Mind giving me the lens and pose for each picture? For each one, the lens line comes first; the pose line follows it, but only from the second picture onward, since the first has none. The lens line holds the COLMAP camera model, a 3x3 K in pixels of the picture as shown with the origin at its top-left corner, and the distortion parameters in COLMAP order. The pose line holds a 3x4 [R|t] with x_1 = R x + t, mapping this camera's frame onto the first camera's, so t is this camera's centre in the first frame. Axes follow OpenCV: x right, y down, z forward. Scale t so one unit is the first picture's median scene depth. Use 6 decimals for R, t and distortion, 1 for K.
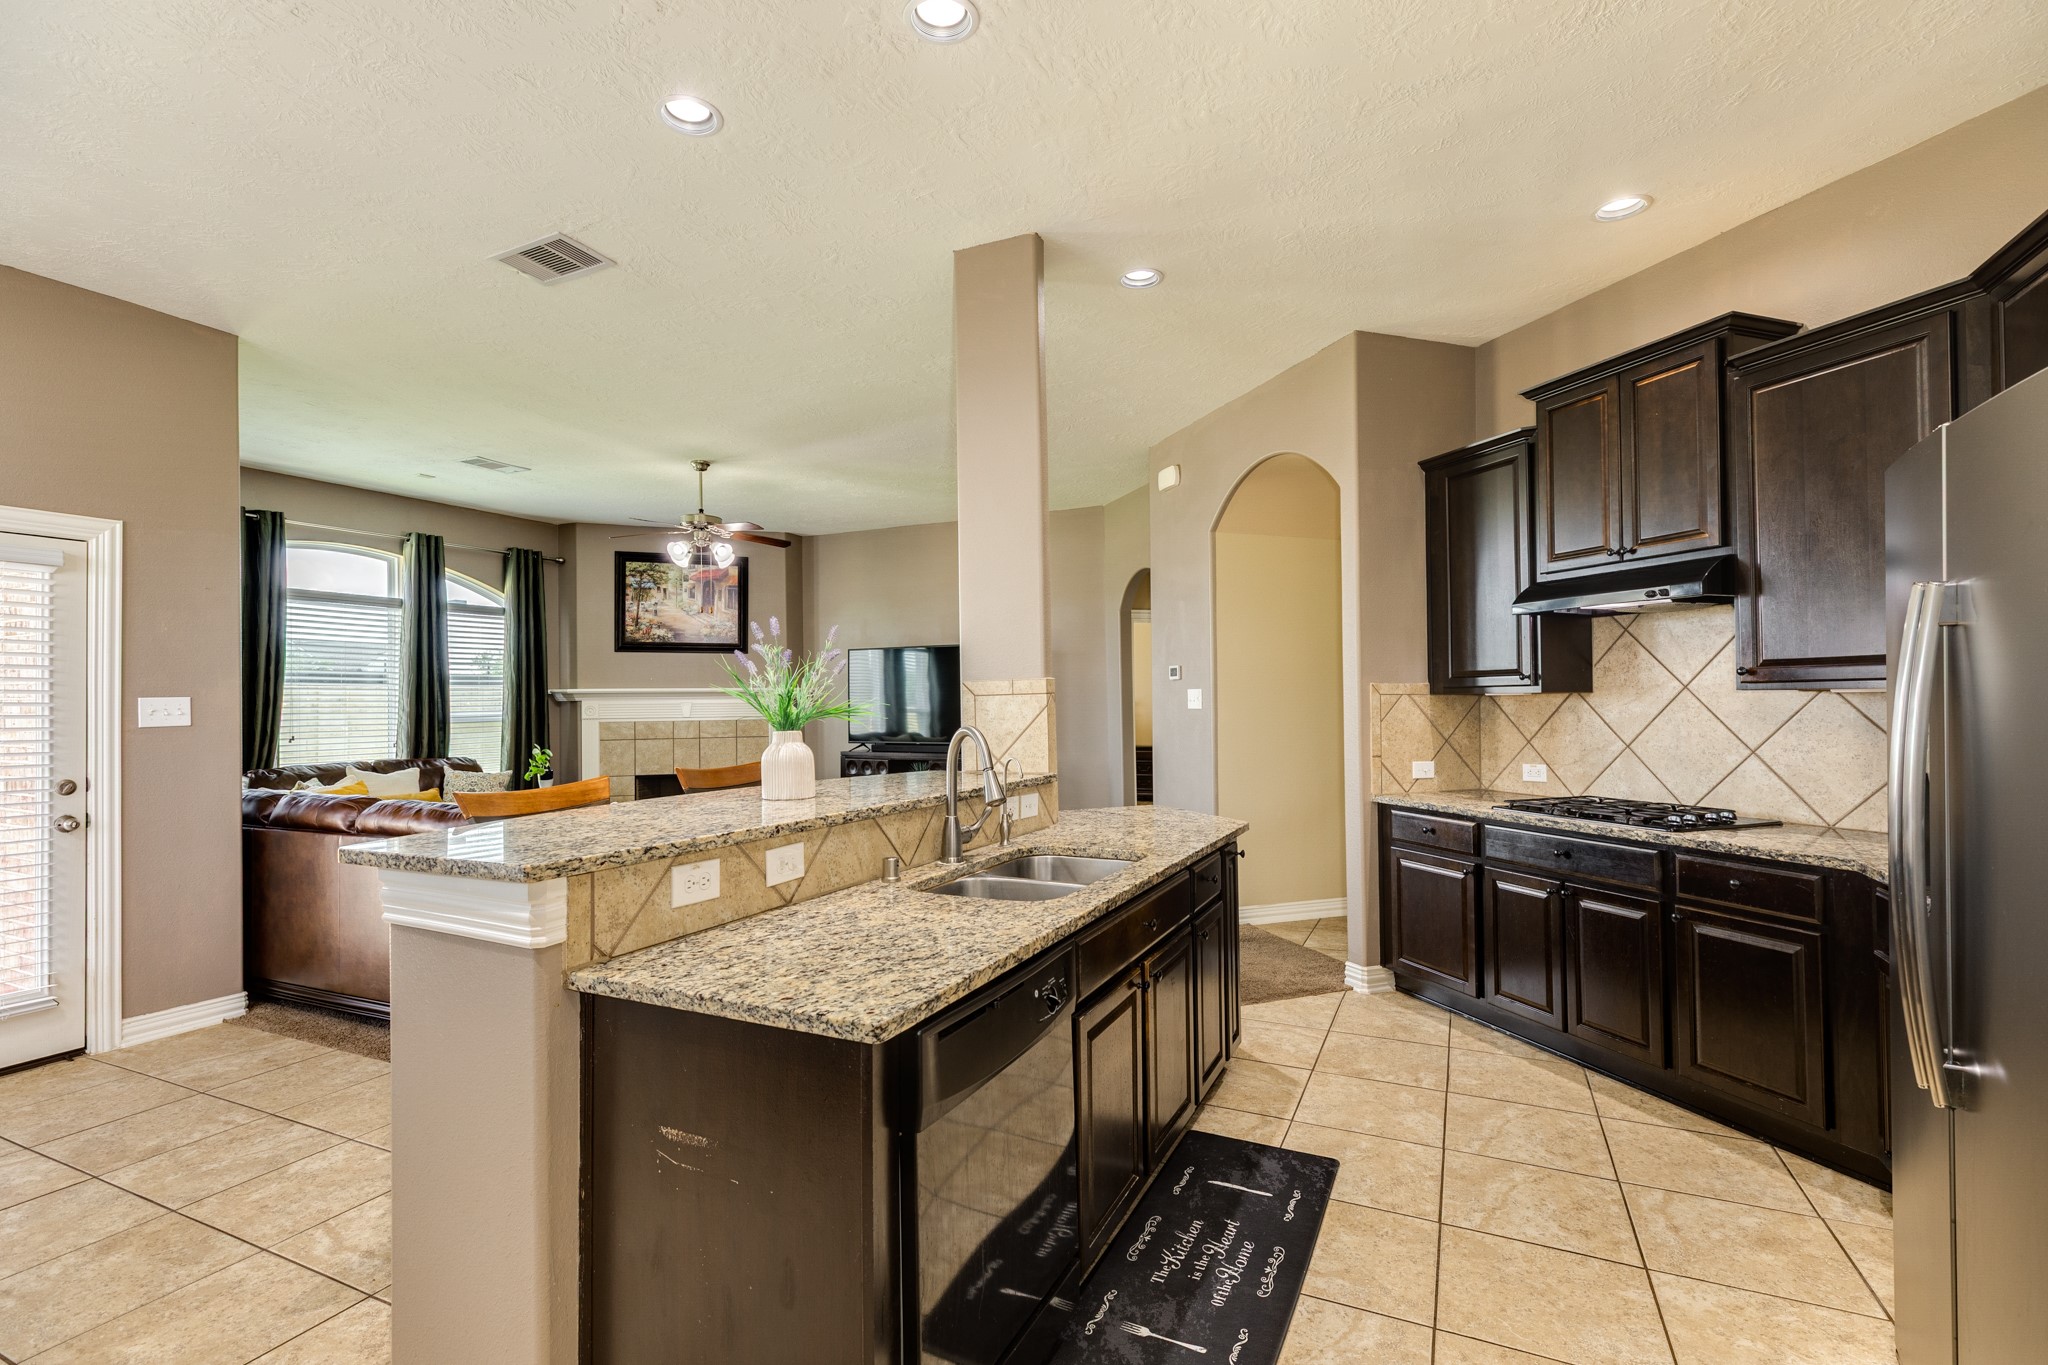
lens RADIAL K [[934.2, 0, 1027.4], [0, 934.2, 687.2], [0, 0, 1]] dist [0.000436, 0.000106]
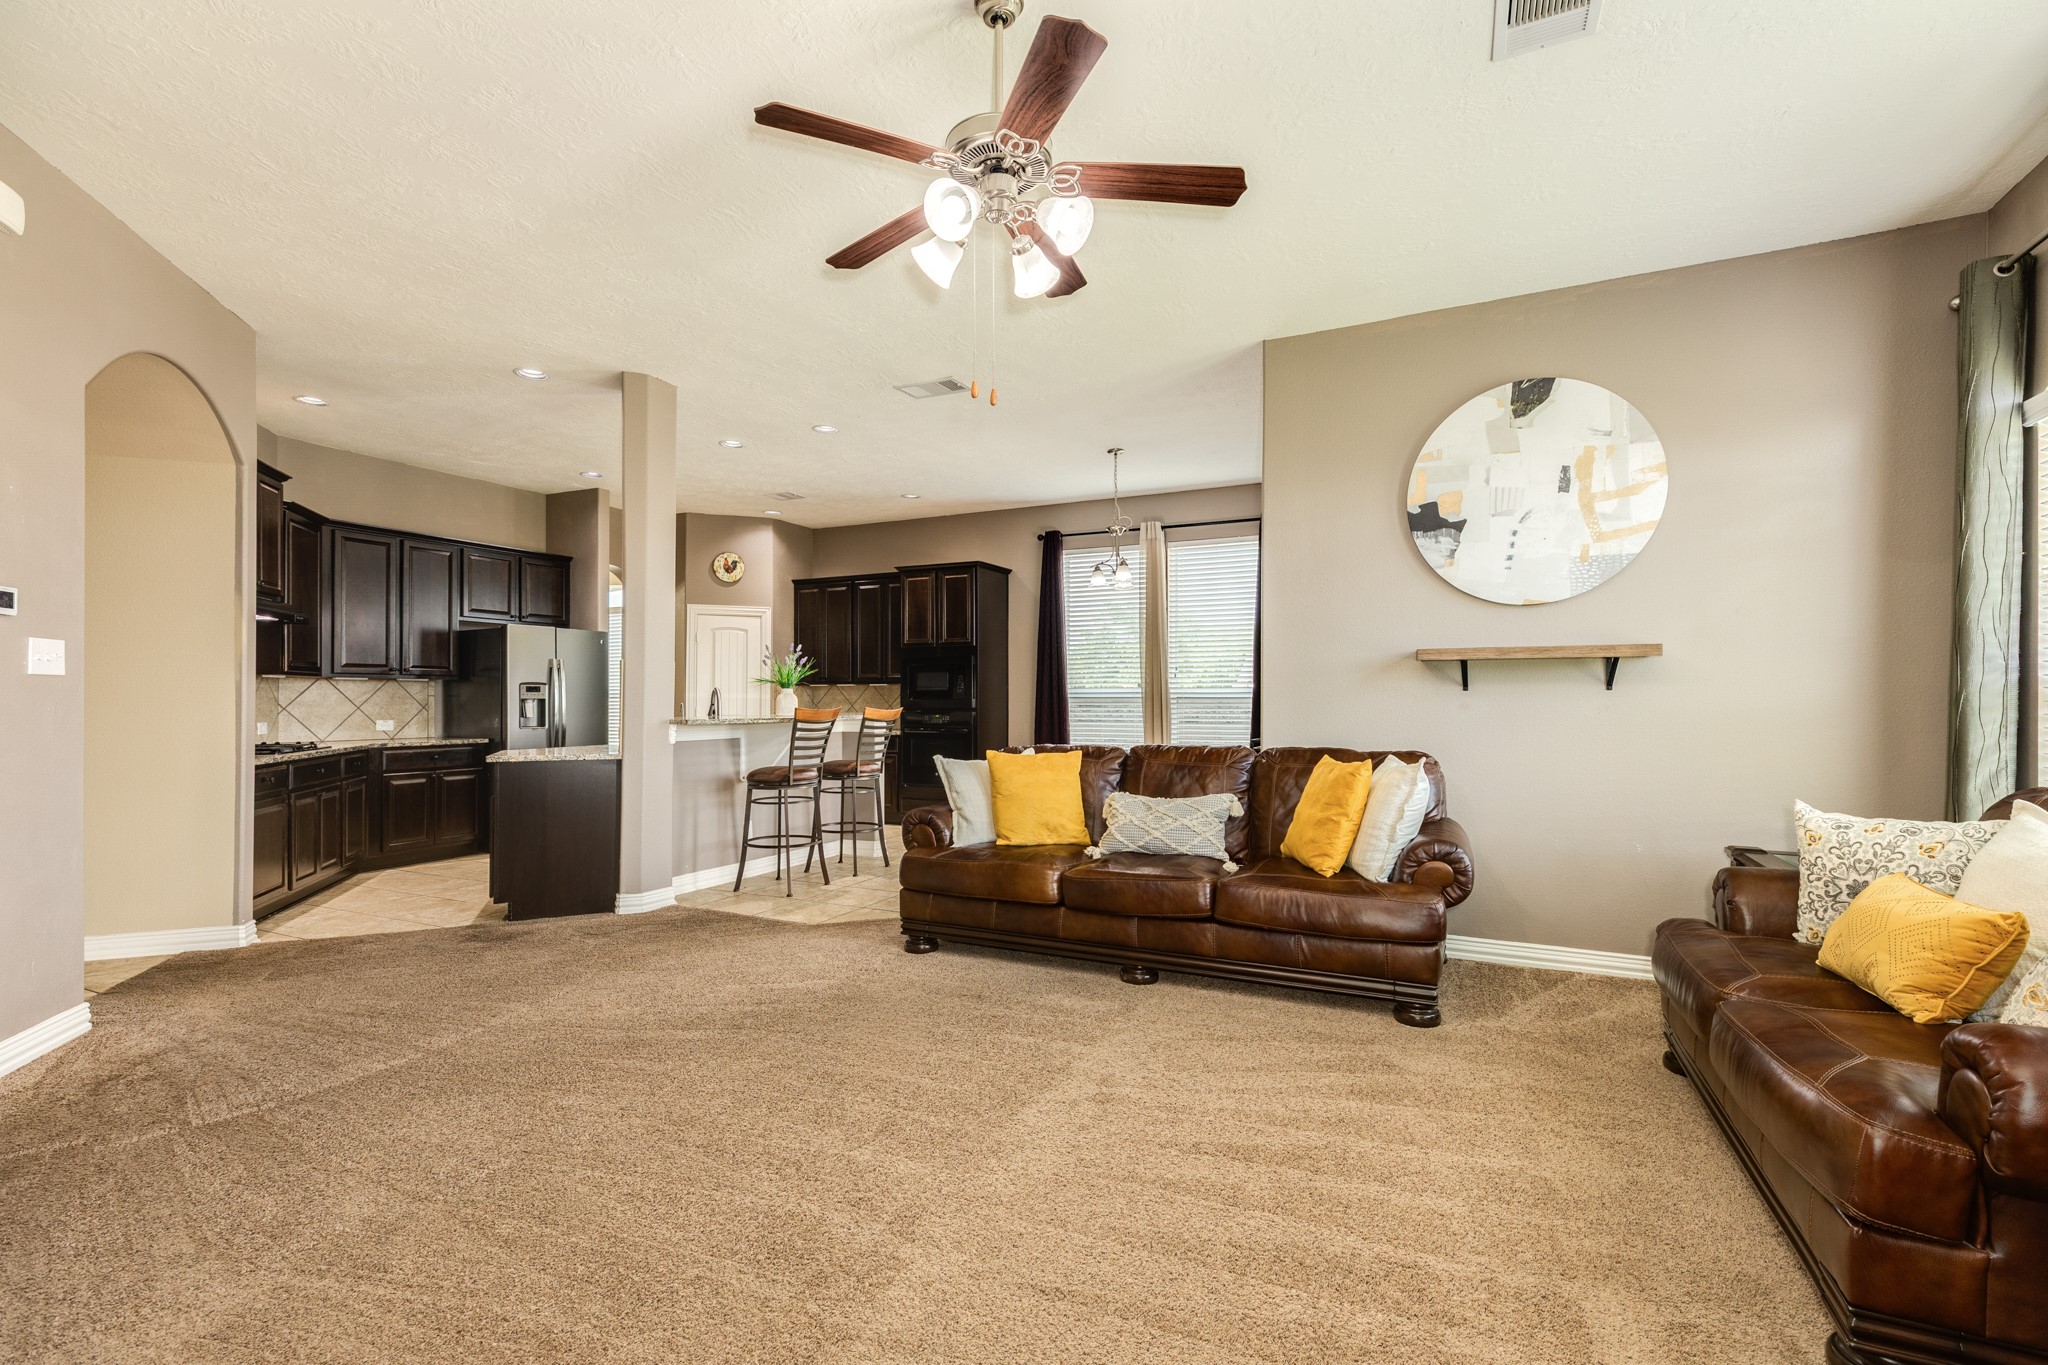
lens RADIAL K [[915.9, 0, 1020.1], [0, 915.9, 687.4], [0, 0, 1]] dist [0.007234, 0.000283]
pose [[-0.999894, 0.012871, 0.006752, -0.274025], [0.012692, 0.999583, -0.025939, 0.035778], [-0.007083, -0.025851, -0.999641, 1.046490]]
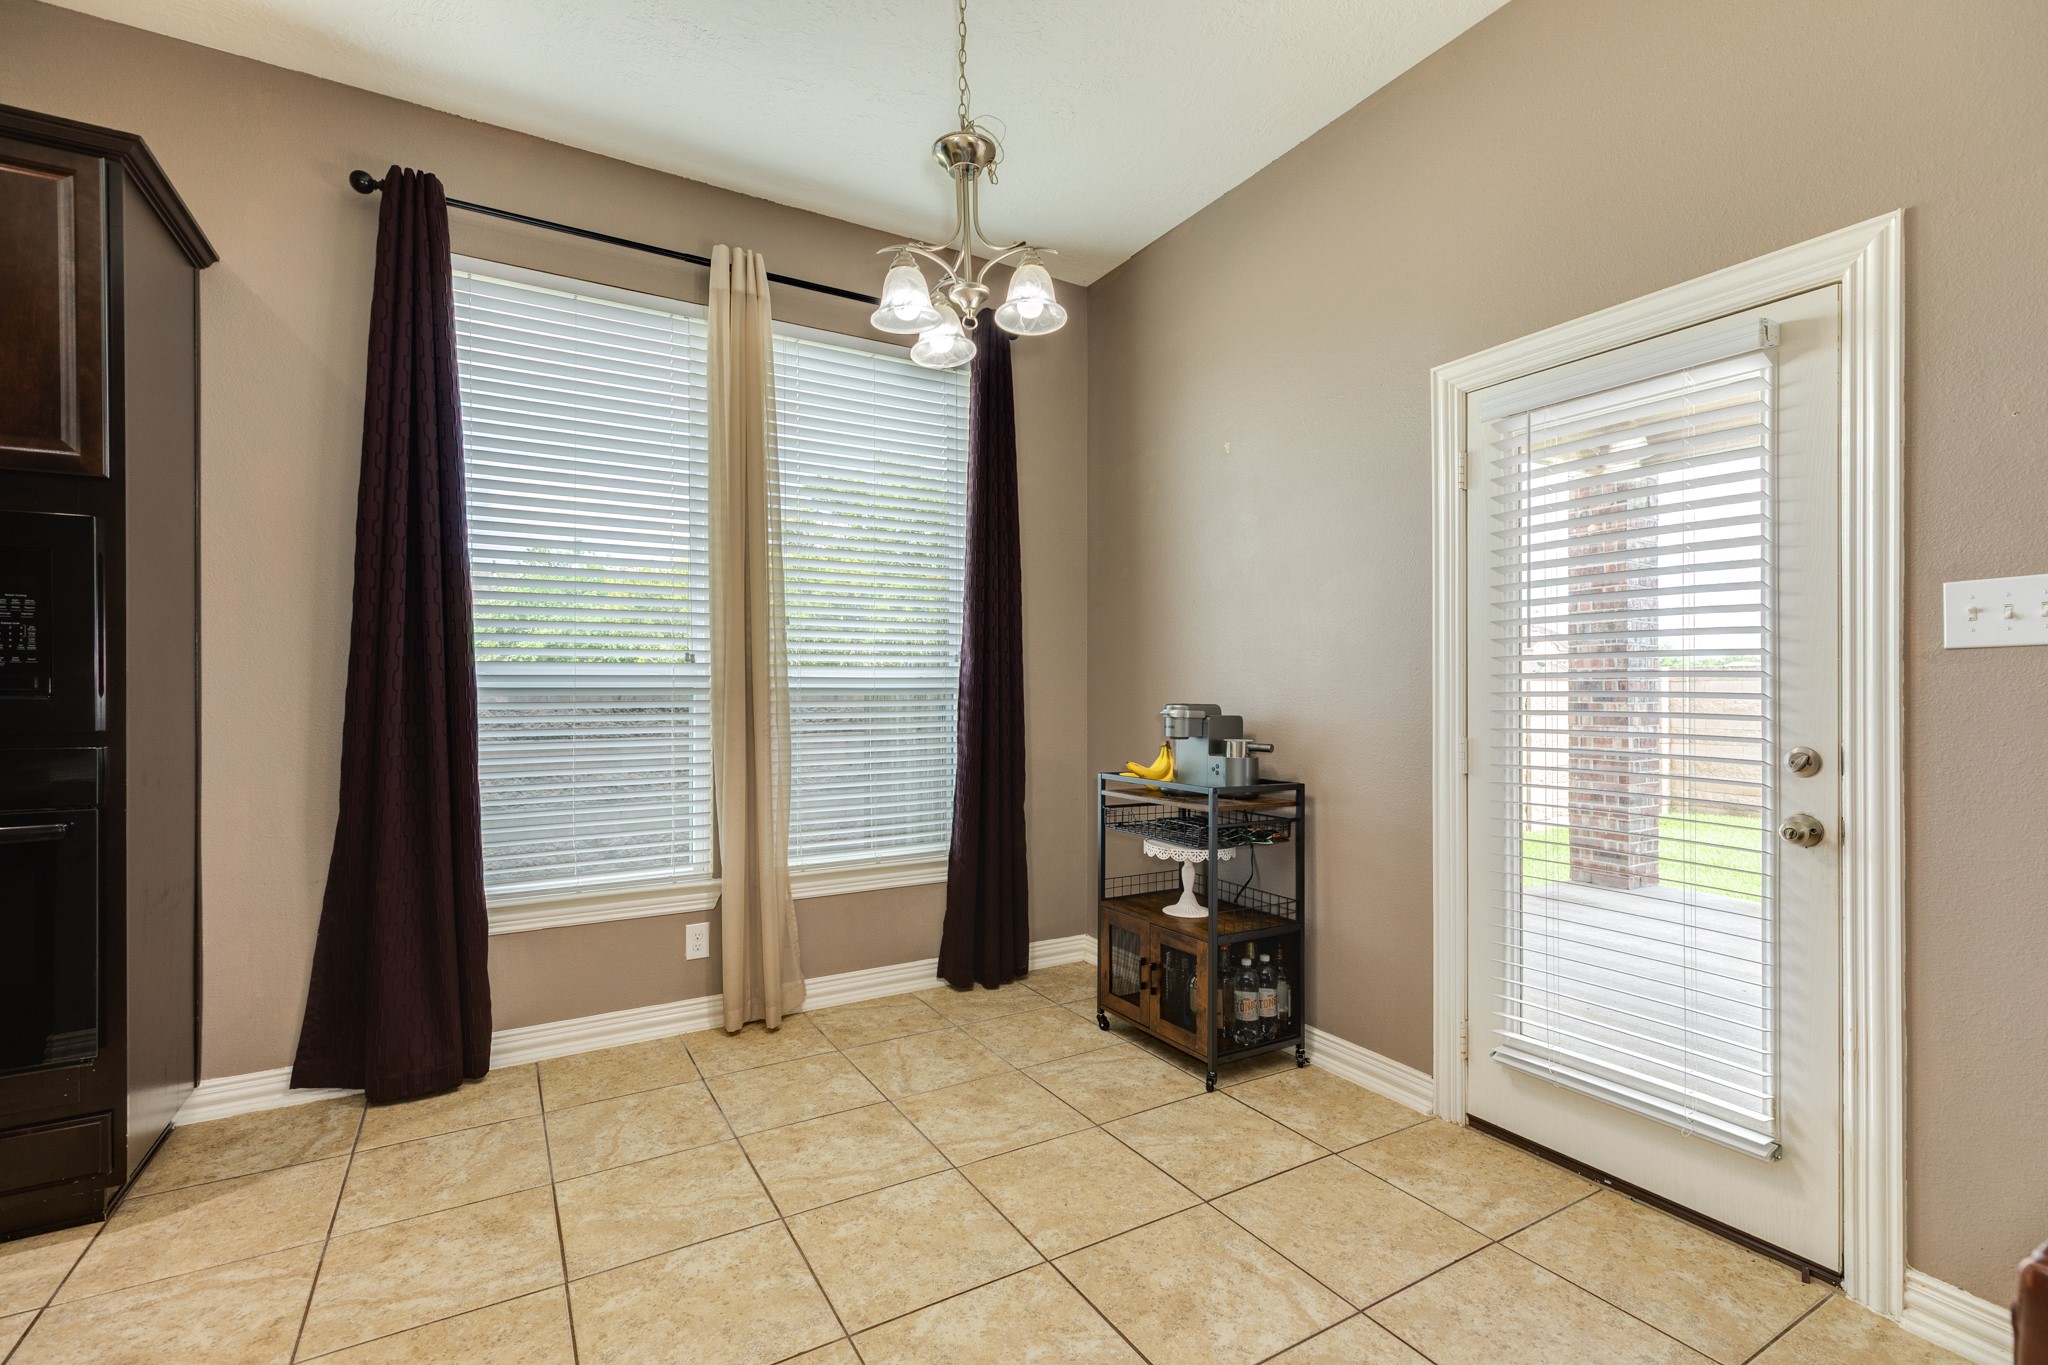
lens RADIAL K [[915.9, 0, 1020.1], [0, 915.9, 687.4], [0, 0, 1]] dist [0.007234, 0.000283]
pose [[-0.560278, 0.012564, -0.828209, -0.150026], [0.019241, 0.999813, 0.002151, 0.023986], [0.828081, -0.014730, -0.560415, 0.401094]]
